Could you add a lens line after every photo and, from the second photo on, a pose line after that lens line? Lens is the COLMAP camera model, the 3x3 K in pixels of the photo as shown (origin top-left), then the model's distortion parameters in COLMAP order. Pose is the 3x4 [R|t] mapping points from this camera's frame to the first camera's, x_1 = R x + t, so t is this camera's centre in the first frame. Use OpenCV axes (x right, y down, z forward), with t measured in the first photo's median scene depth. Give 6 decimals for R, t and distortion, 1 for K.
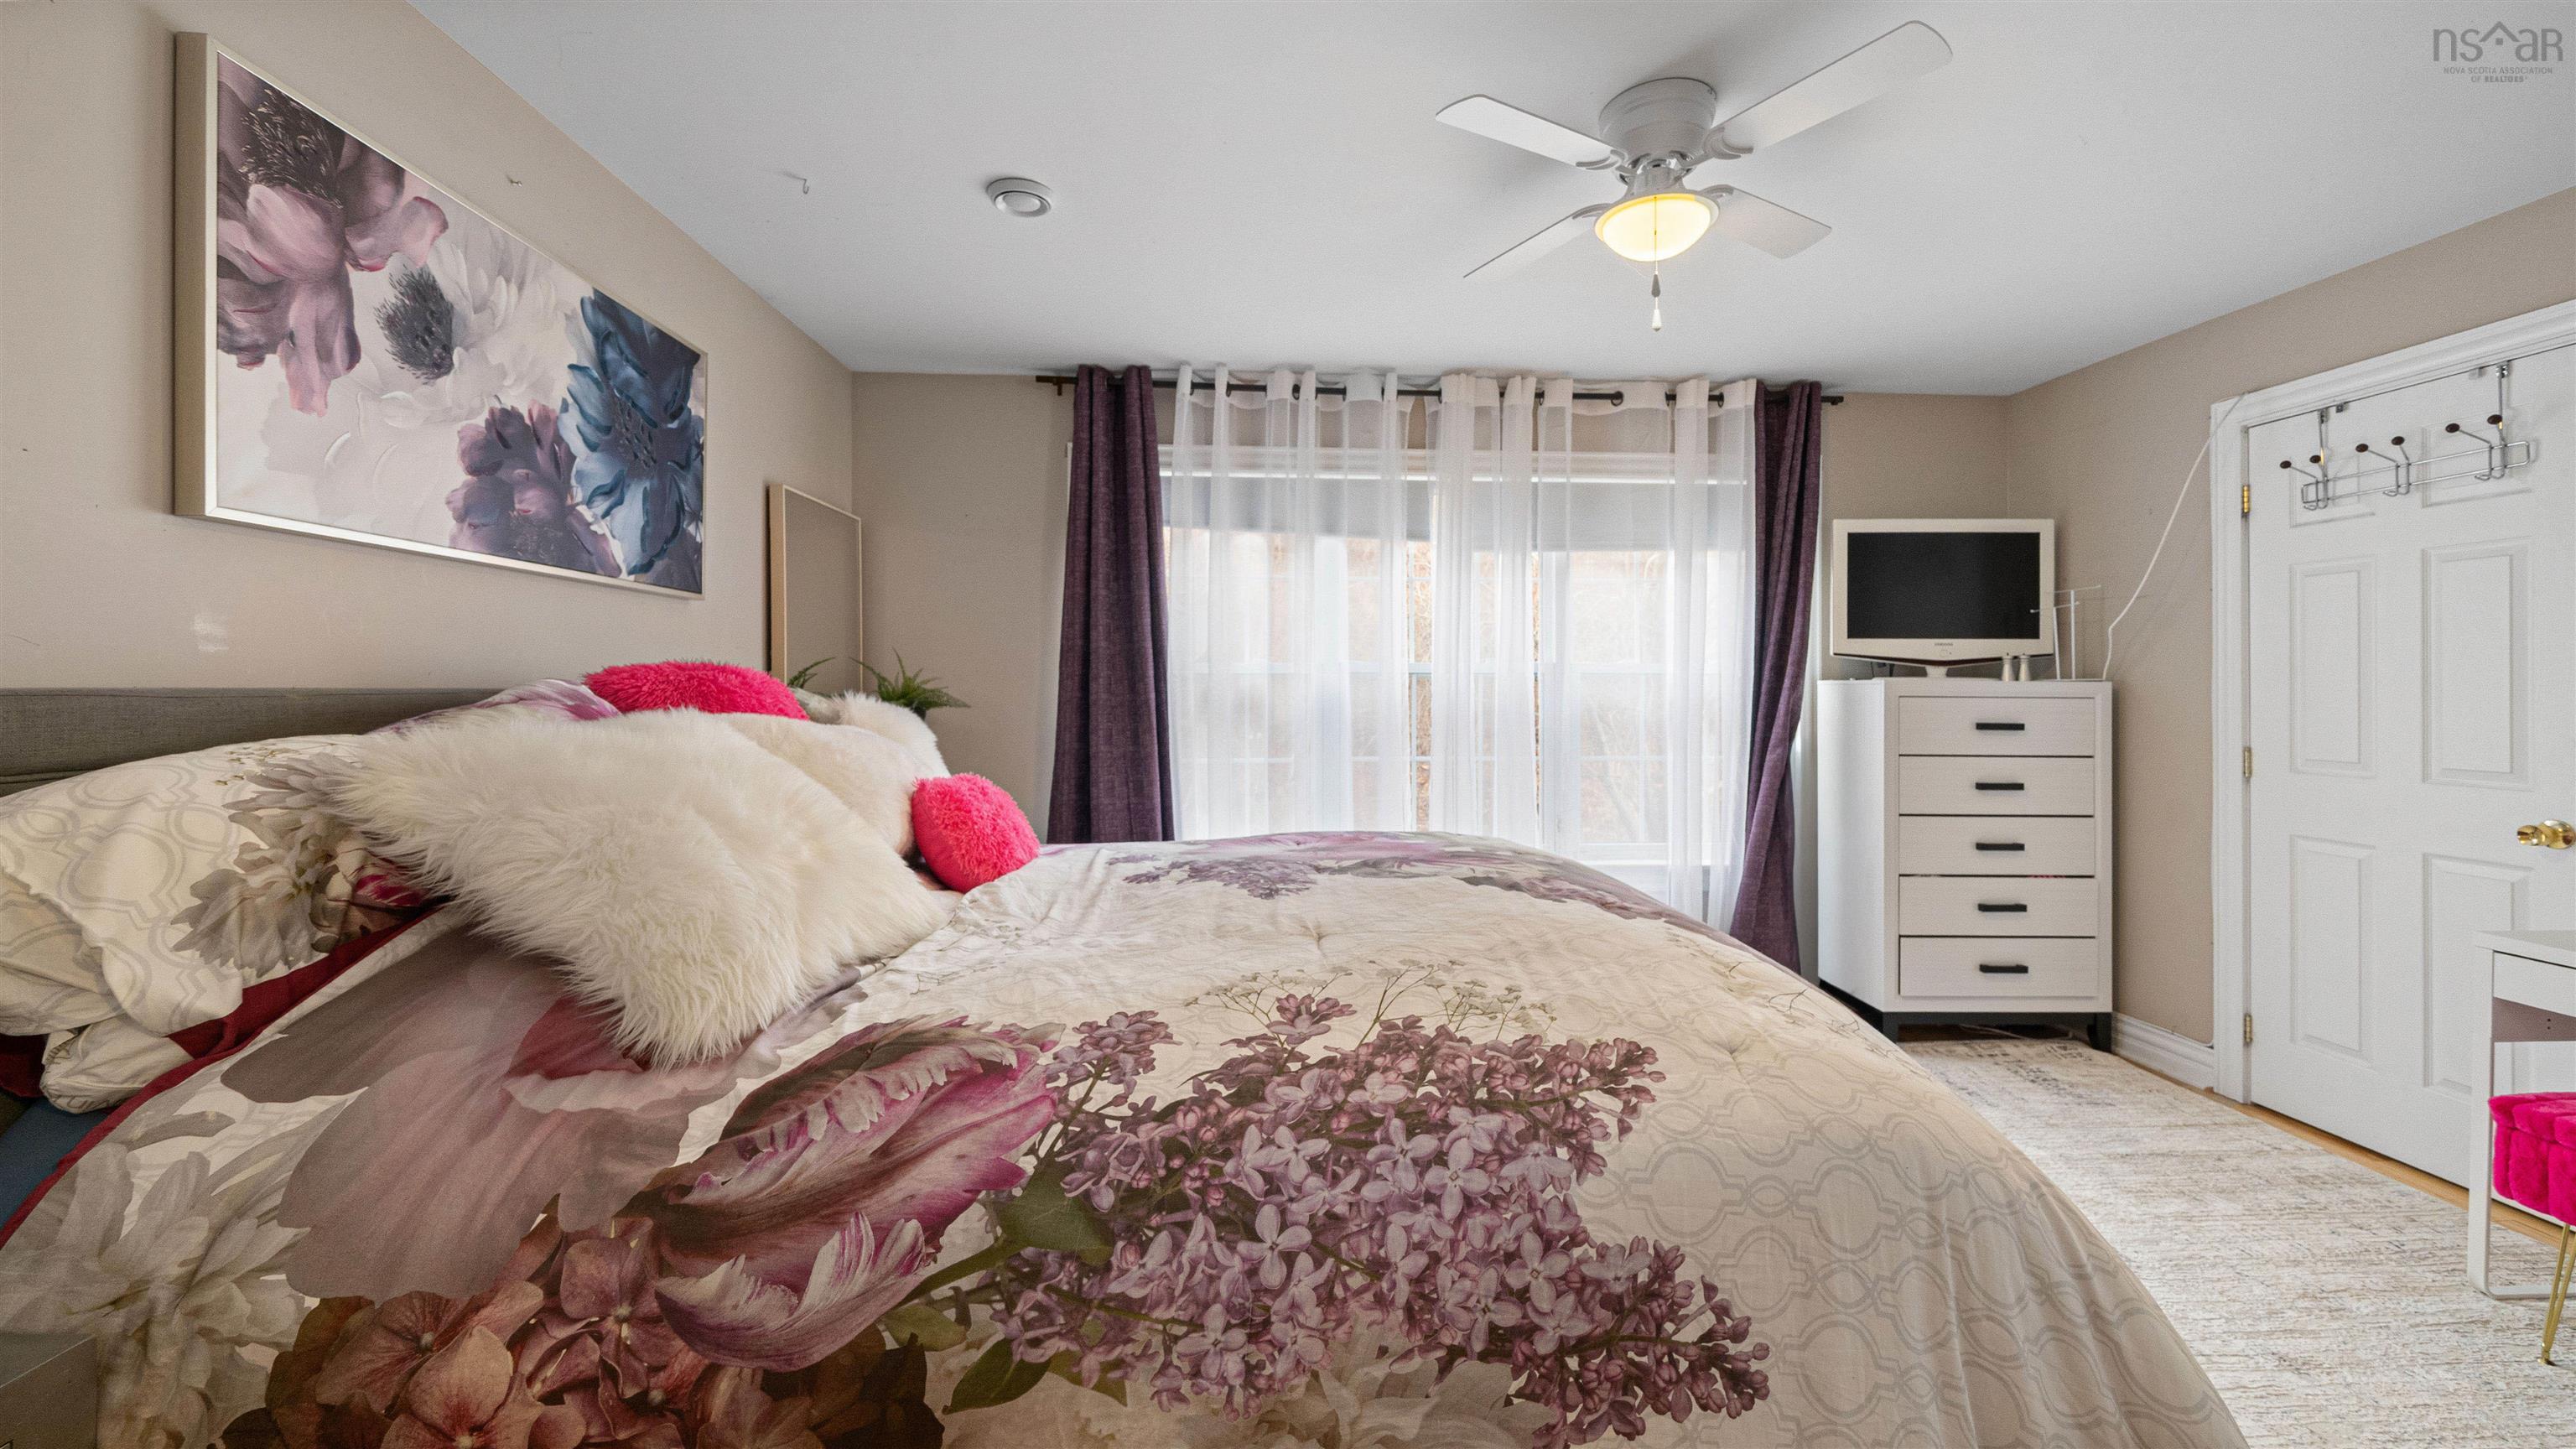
lens RADIAL K [[933.3, 0, 1283.9], [0, 933.3, 691.3], [0, 0, 1]] dist [-0.002910, -0.000543]
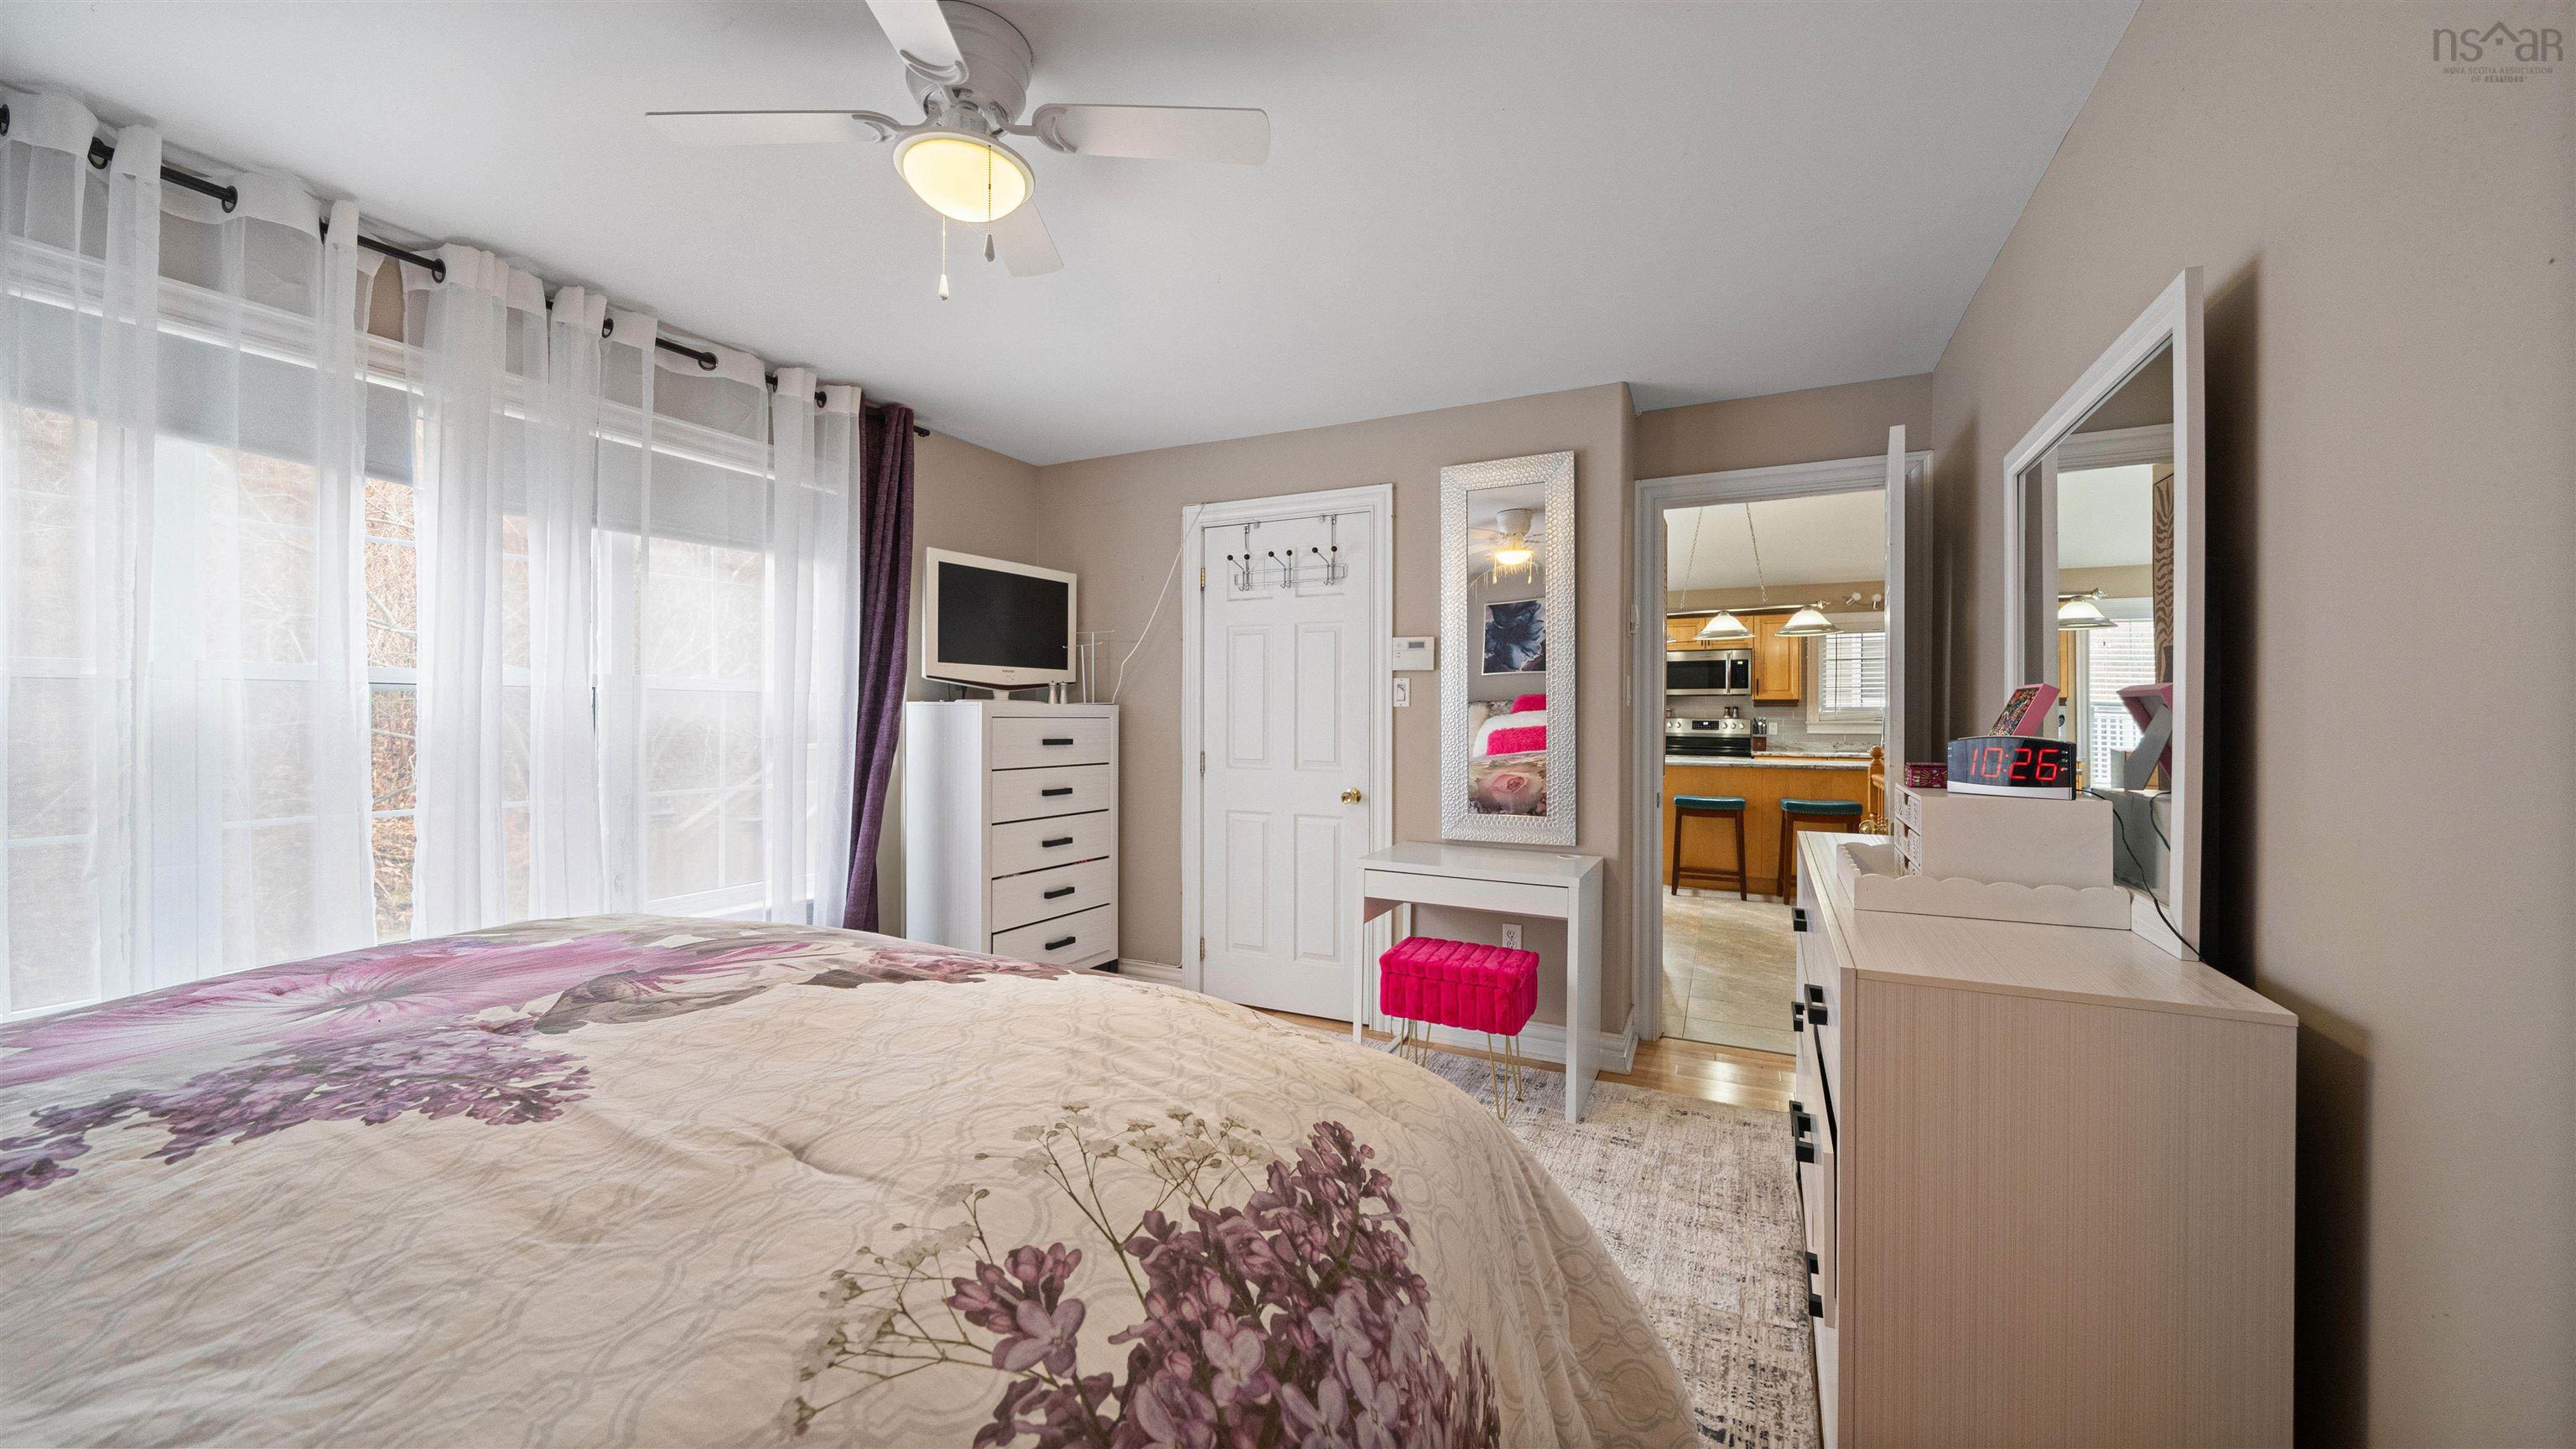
lens RADIAL K [[913.9, 0, 1246.5], [0, 913.9, 717.8], [0, 0, 1]] dist [-0.002880, -0.000311]
pose [[0.511589, -0.004693, 0.859217, -0.113572], [-0.001160, 0.999980, 0.006153, -0.000447], [-0.859229, -0.004144, 0.511574, 0.188249]]
